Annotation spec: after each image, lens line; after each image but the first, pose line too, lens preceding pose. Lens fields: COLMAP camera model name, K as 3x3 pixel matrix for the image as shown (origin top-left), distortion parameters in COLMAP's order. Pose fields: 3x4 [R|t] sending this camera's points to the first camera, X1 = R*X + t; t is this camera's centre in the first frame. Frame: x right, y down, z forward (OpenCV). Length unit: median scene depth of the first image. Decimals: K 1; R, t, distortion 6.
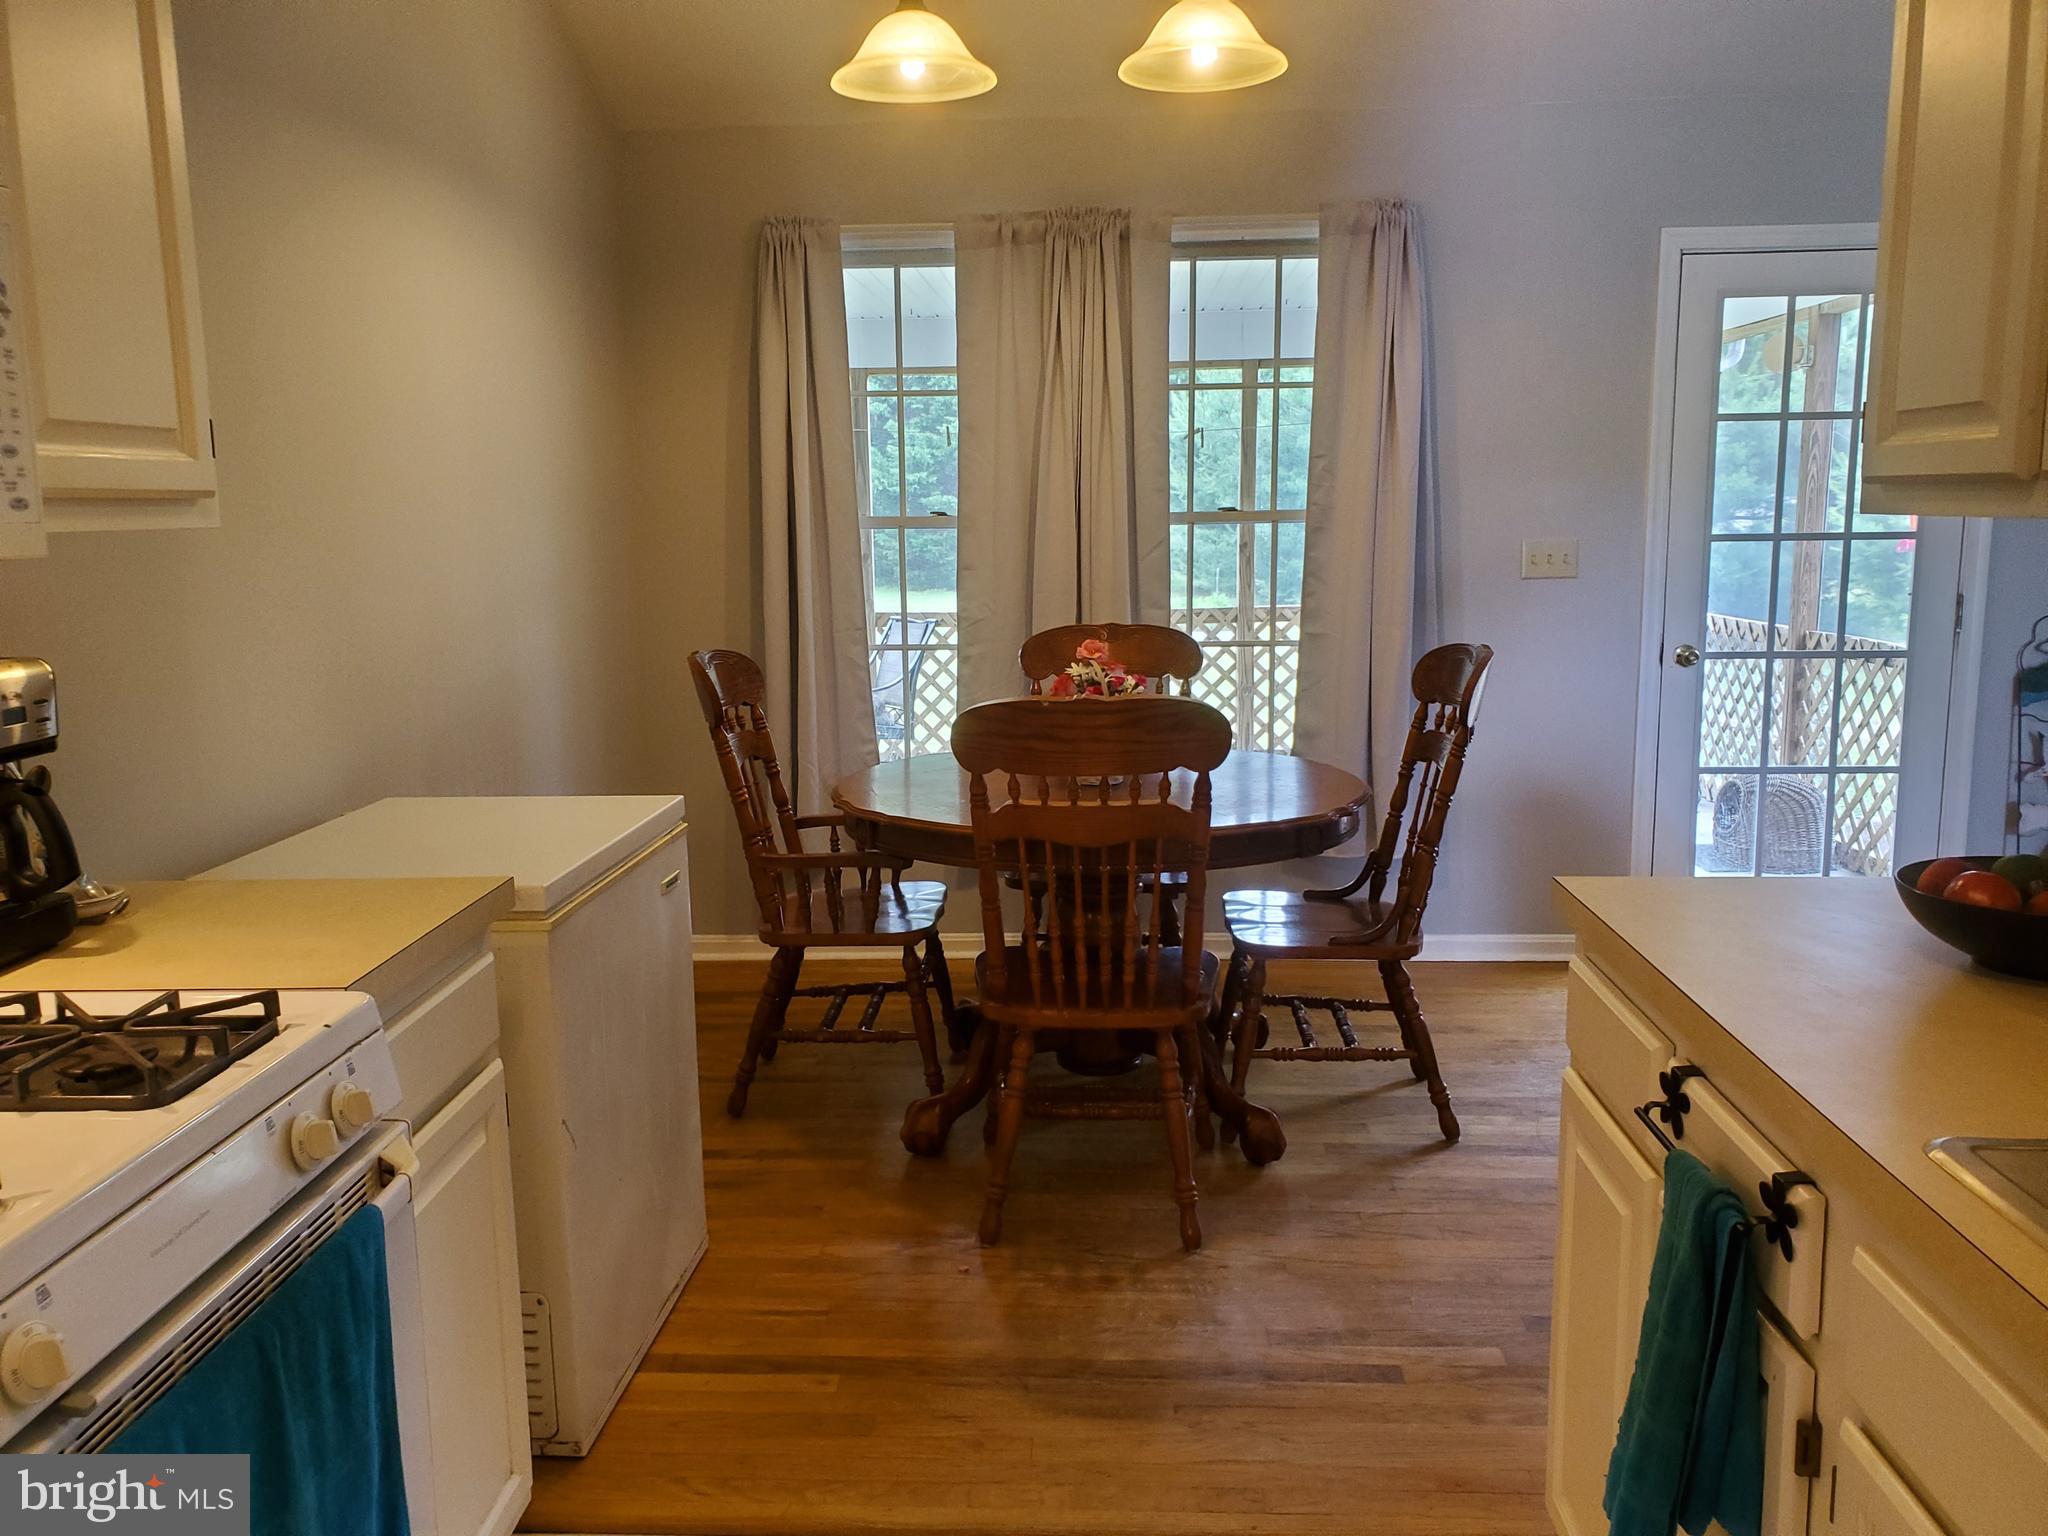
lens RADIAL K [[1592.8, 0, 1024.0], [0, 1592.8, 768.0], [0, 0, 1]] dist [0.074690, -0.085337]
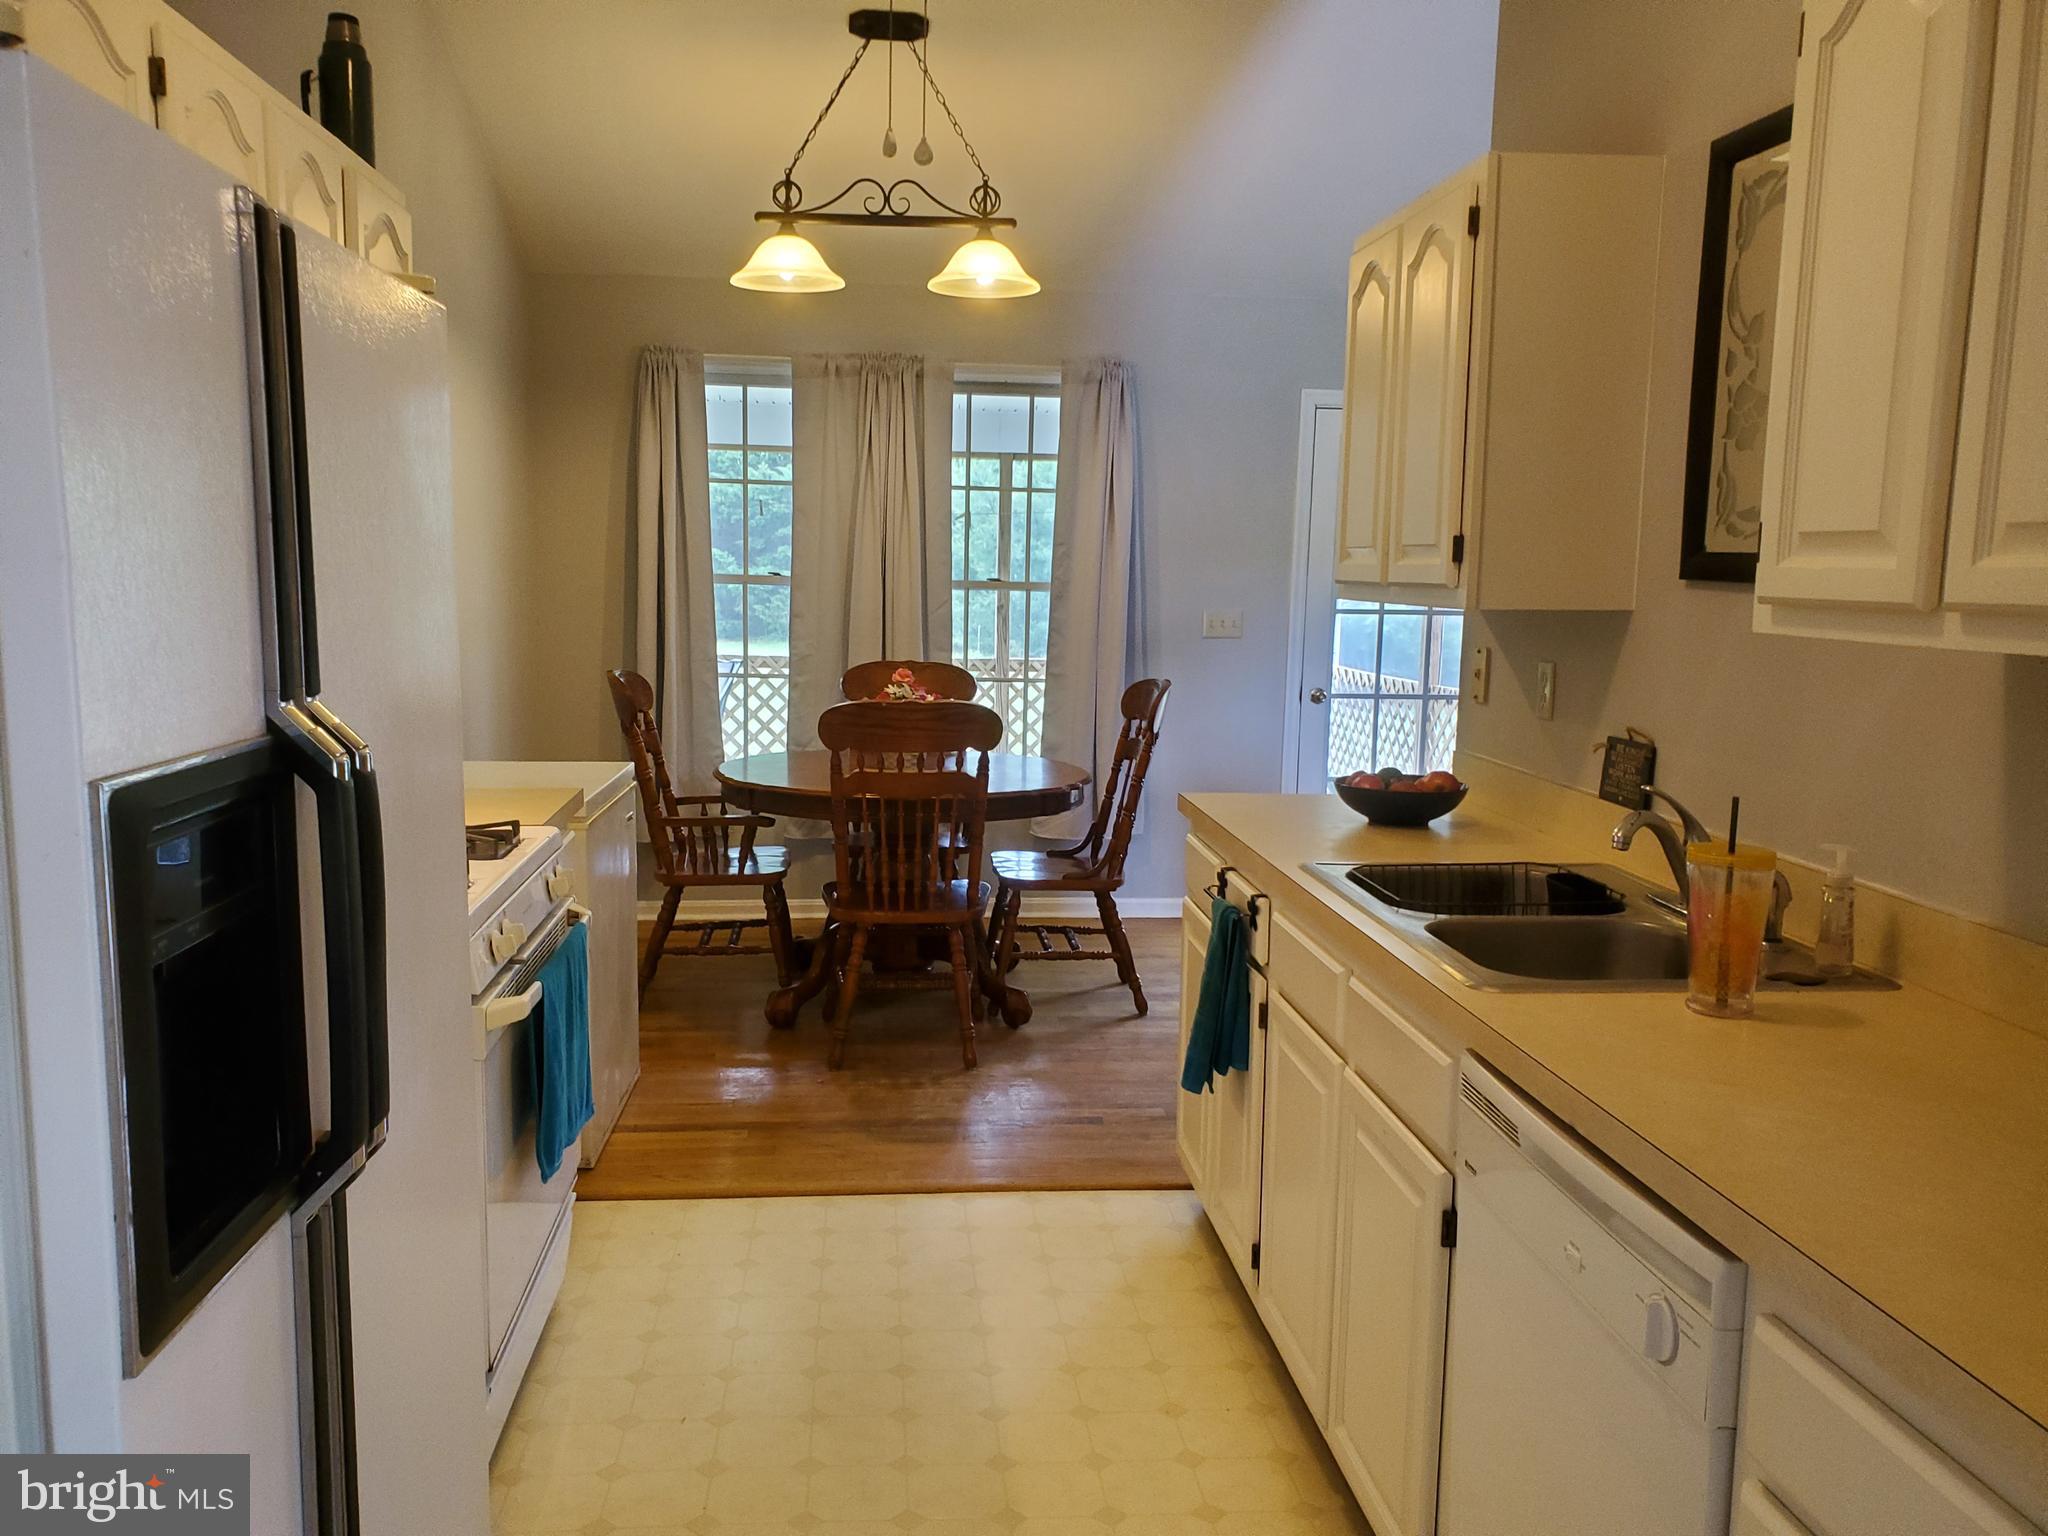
lens RADIAL K [[1561.3, 0, 1017.2], [0, 1561.3, 776.2], [0, 0, 1]] dist [0.220191, -0.597016]
pose [[0.988150, 0.014487, 0.152806, -0.067476], [-0.009998, 0.999497, -0.030107, 0.055754], [-0.153166, 0.028223, 0.987797, -0.392084]]
